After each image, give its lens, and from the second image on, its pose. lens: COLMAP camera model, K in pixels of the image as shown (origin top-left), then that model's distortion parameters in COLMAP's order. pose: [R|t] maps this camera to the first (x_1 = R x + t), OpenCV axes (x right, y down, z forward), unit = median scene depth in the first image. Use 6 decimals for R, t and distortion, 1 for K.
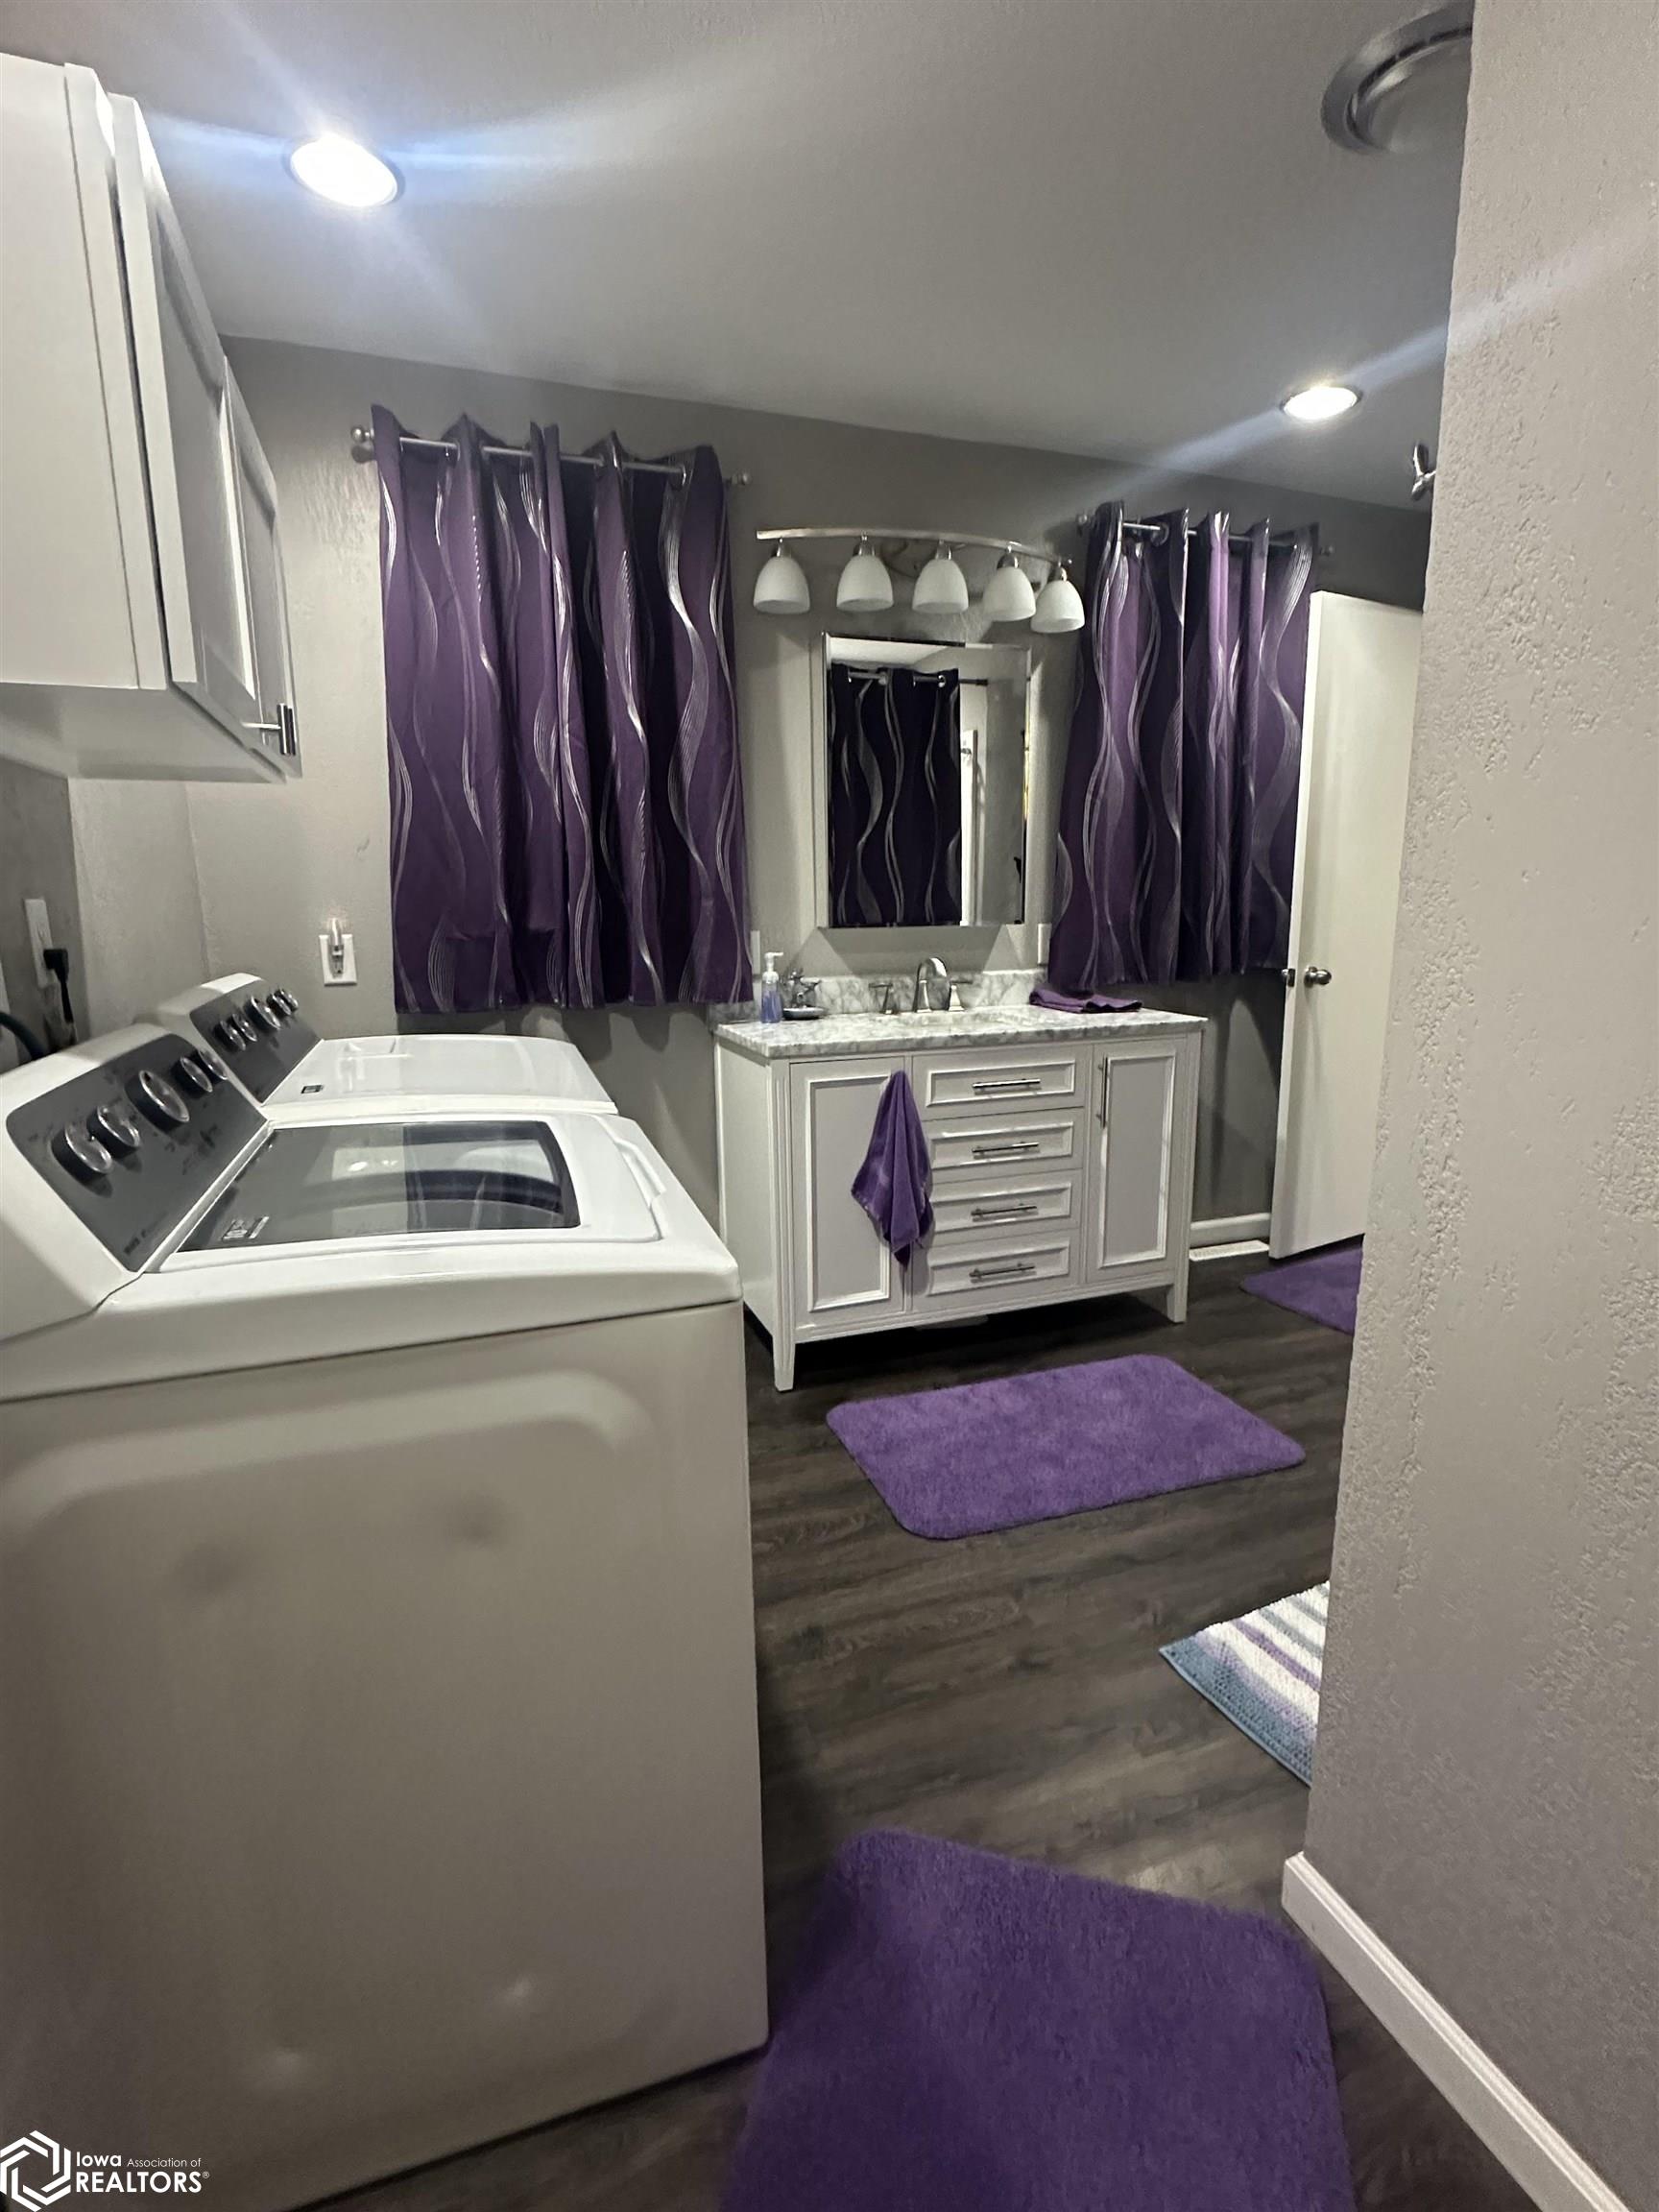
lens RADIAL K [[1082.9, 0, 829.5], [0, 1082.9, 1106.0], [0, 0, 1]] dist [-0.000284, 0.000031]
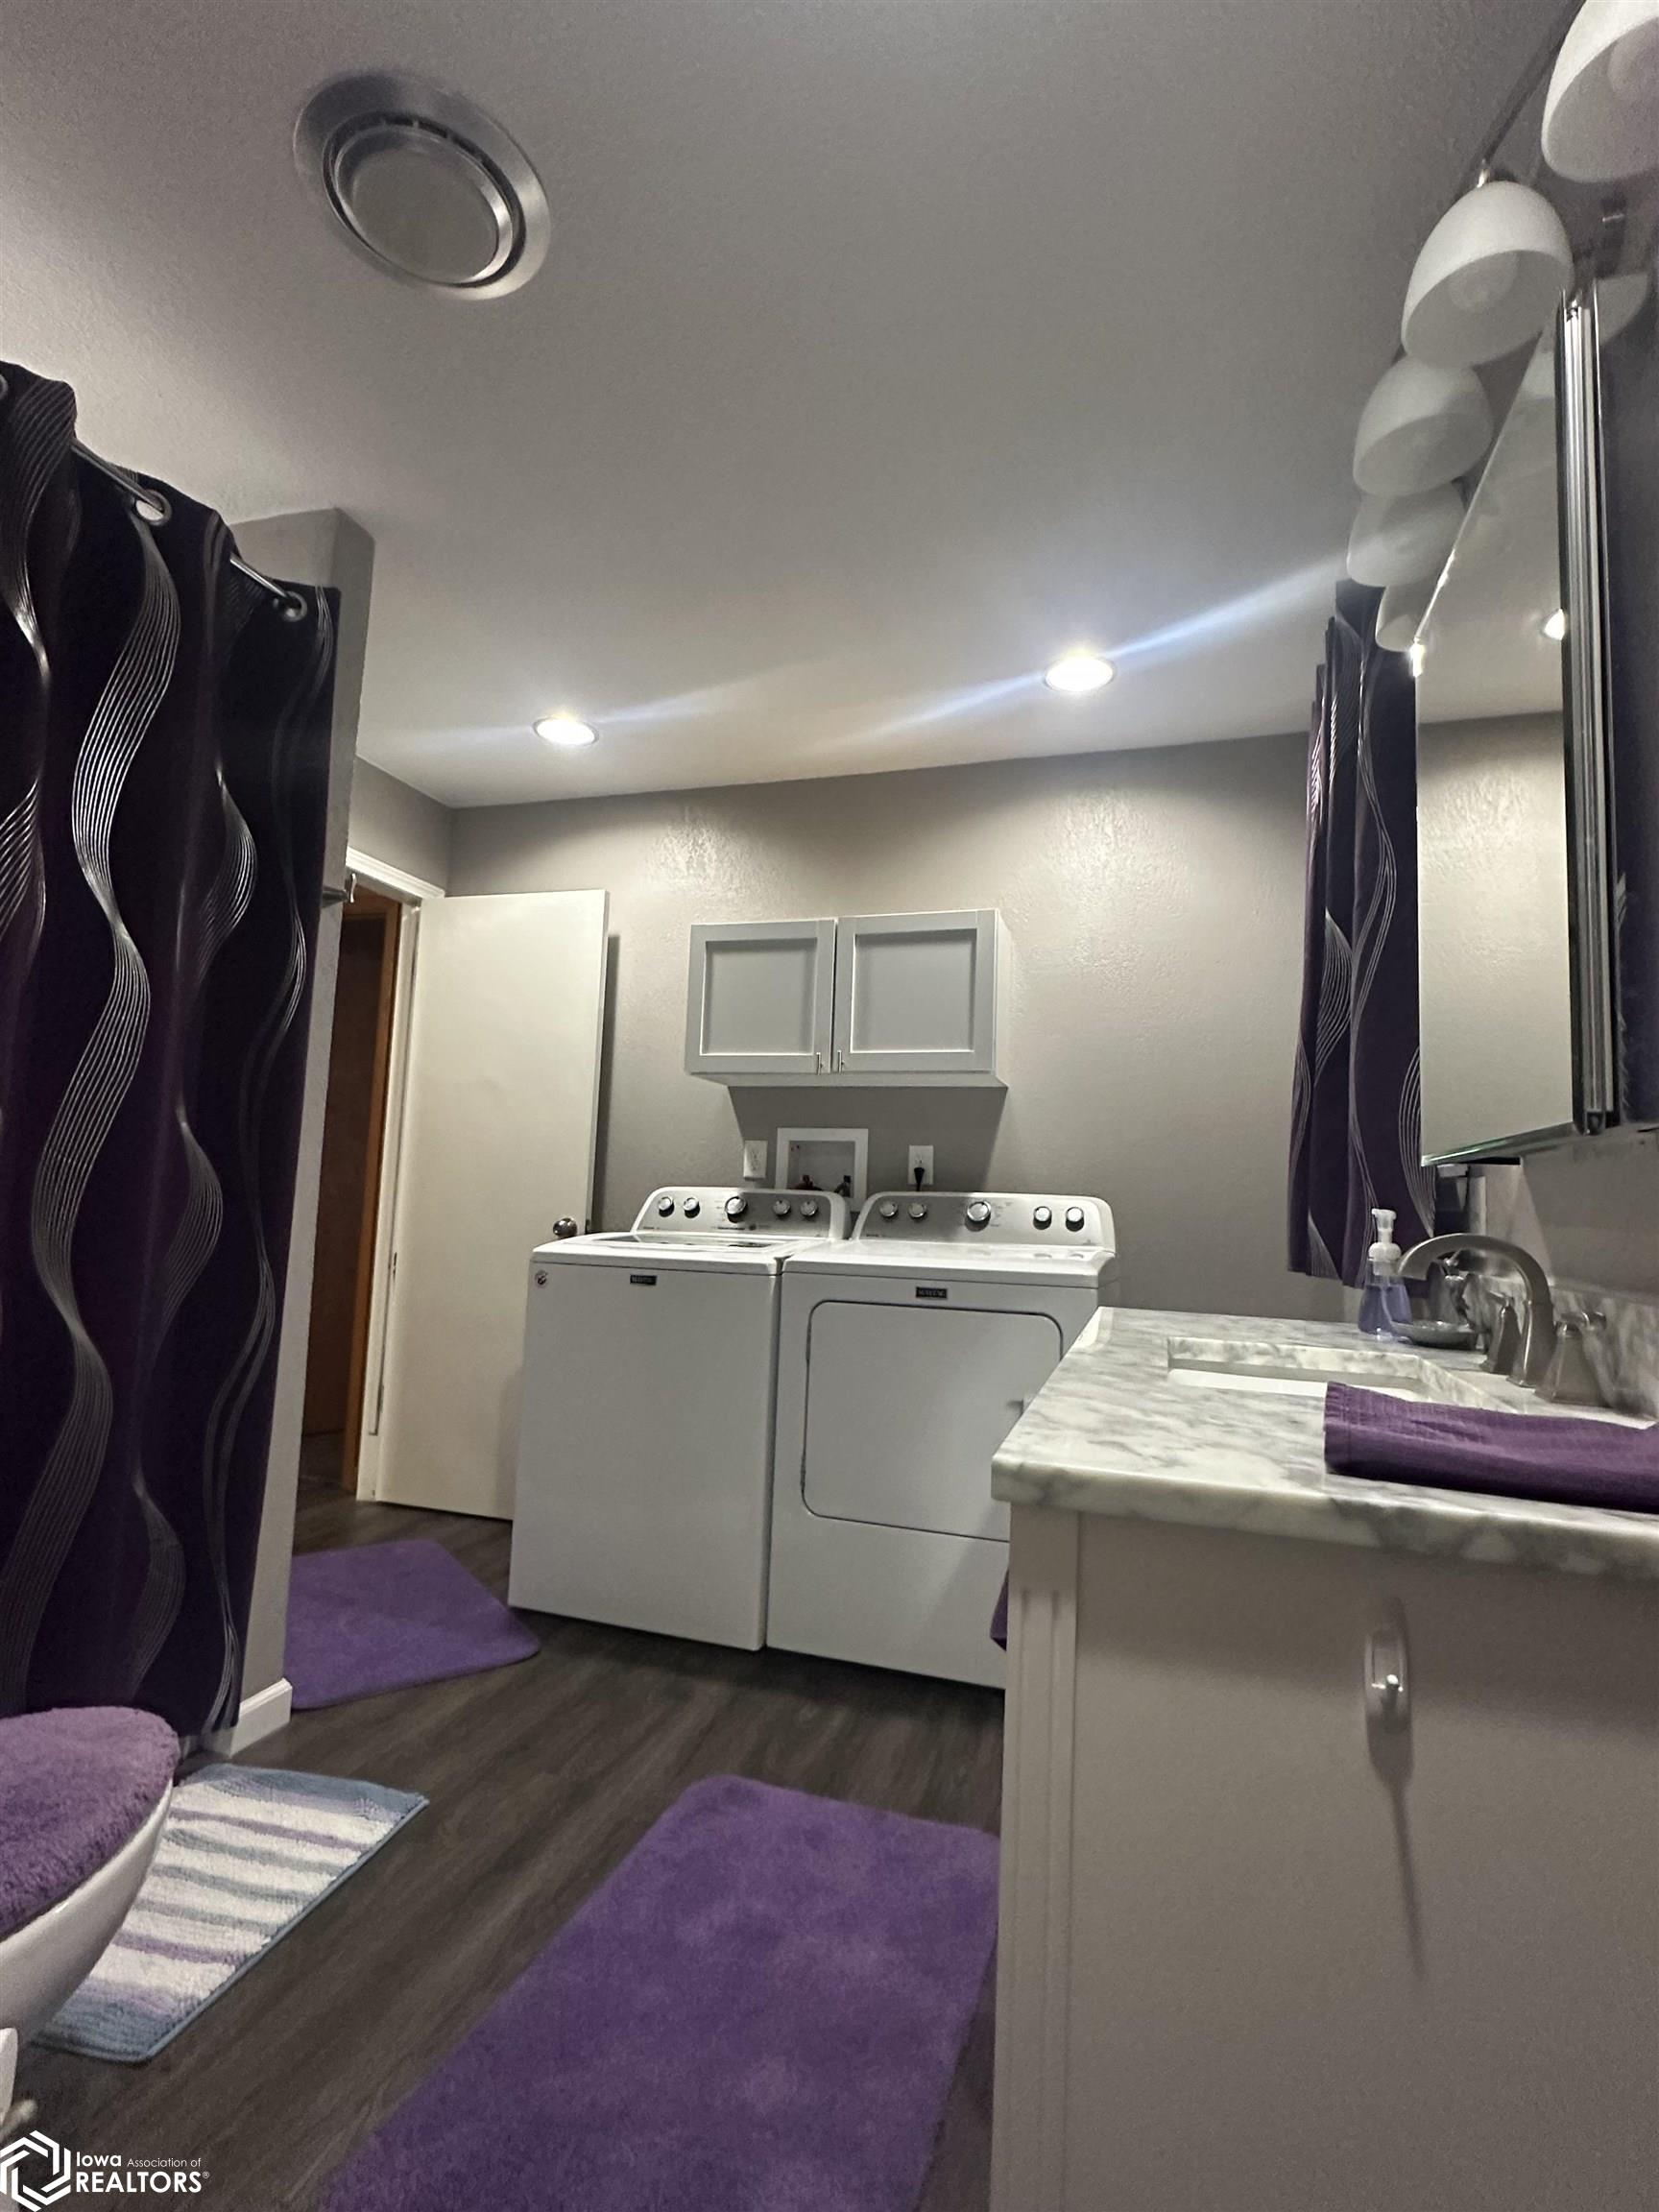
lens RADIAL K [[1082.9, 0, 829.5], [0, 1082.9, 1106.0], [0, 0, 1]] dist [-0.000284, 0.000031]
pose [[-0.610353, -0.070826, -0.788957, 0.876133], [-0.168191, 0.984872, 0.041703, -0.254324], [0.774068, 0.158149, -0.613032, 1.712222]]
